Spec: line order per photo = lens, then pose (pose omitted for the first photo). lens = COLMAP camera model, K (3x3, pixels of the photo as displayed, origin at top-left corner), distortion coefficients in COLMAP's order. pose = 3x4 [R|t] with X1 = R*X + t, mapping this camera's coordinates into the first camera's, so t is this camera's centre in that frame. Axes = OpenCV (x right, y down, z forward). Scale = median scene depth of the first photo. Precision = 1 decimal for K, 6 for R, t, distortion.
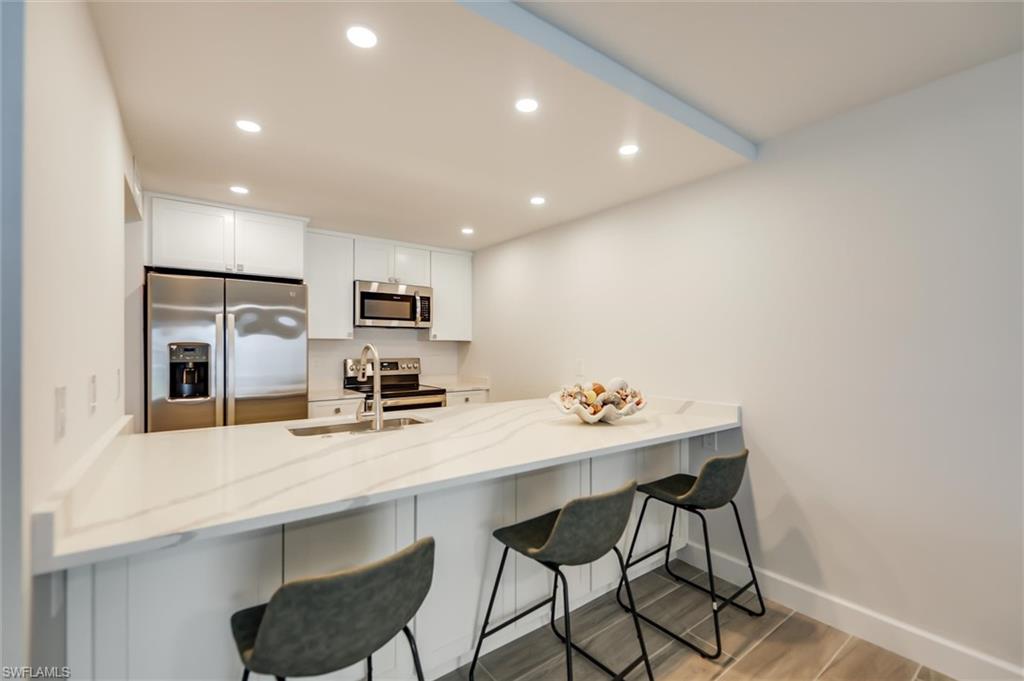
lens RADIAL K [[438.7, 0, 511.8], [0, 438.7, 346.8], [0, 0, 1]] dist [0.001151, 0.000046]
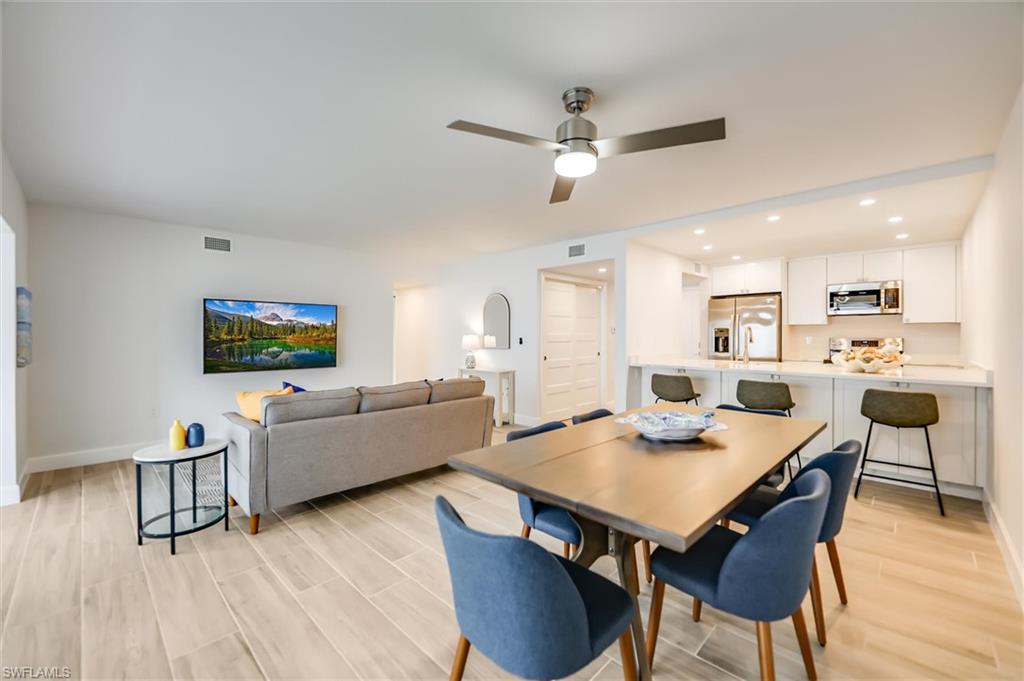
lens RADIAL K [[409.7, 0, 511.9], [0, 409.7, 339.2], [0, 0, 1]] dist [0.001498, -0.002185]
pose [[0.155356, 0.005216, -0.987845, 1.083042], [0.002455, 0.999981, 0.005666, 0.030033], [0.987855, -0.003305, 0.155340, -0.373096]]
